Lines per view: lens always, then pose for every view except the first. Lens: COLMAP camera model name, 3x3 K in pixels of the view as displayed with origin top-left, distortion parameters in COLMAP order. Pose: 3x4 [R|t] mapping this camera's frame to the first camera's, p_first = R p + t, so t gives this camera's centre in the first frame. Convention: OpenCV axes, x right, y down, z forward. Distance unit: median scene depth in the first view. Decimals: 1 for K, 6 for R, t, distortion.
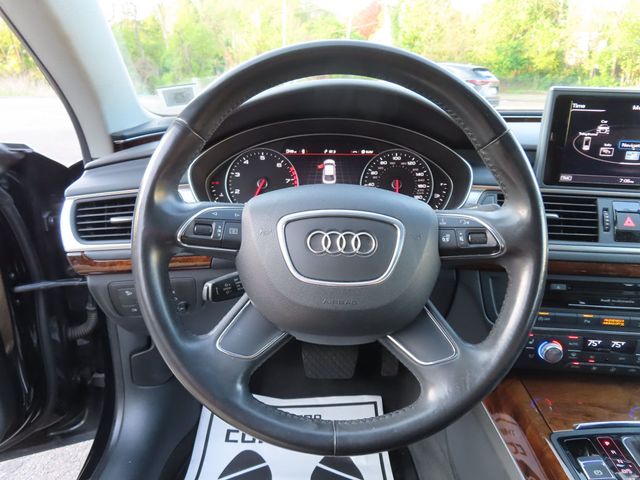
lens RADIAL K [[458.5, 0, 320.6], [0, 458.5, 238.1], [0, 0, 1]] dist [-0.012957, 0.011176]
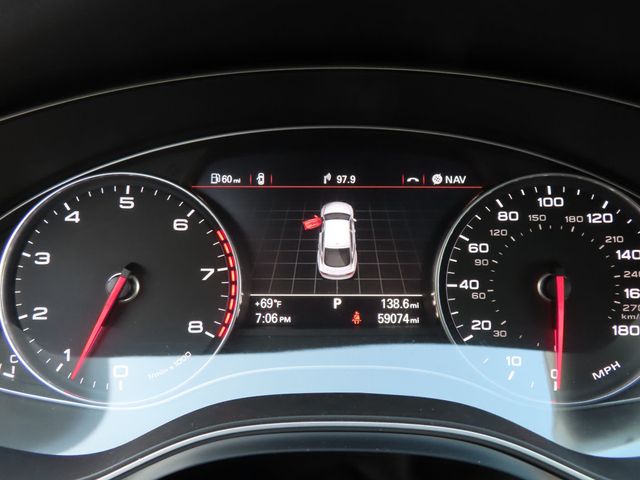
lens RADIAL K [[458.5, 0, 319.7], [0, 458.5, 239.2], [0, 0, 1]] dist [-0.012957, 0.011176]
pose [[0.999554, -0.000296, -0.029876, 0.016568], [0.000149, 0.999988, -0.004910, -0.148397], [0.029877, 0.004904, 0.999542, 0.686379]]
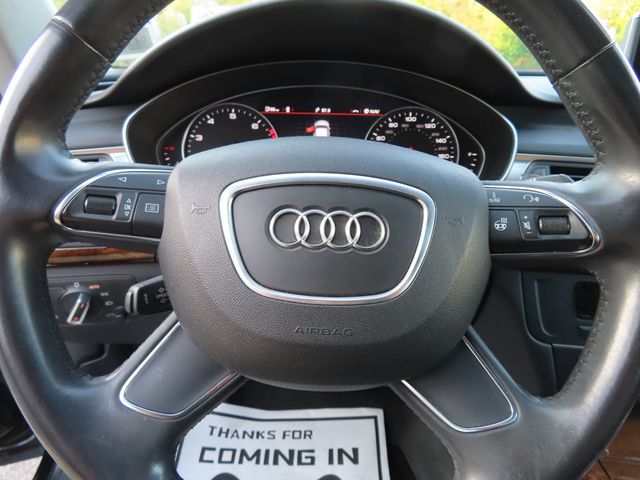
lens RADIAL K [[458.5, 0, 318.8], [0, 458.5, 238.6], [0, 0, 1]] dist [-0.012957, 0.011176]
pose [[0.999891, 0.013338, -0.006312, 0.022100], [-0.013157, 0.999525, 0.027853, 0.003396], [0.006681, -0.027767, 0.999592, 0.241761]]
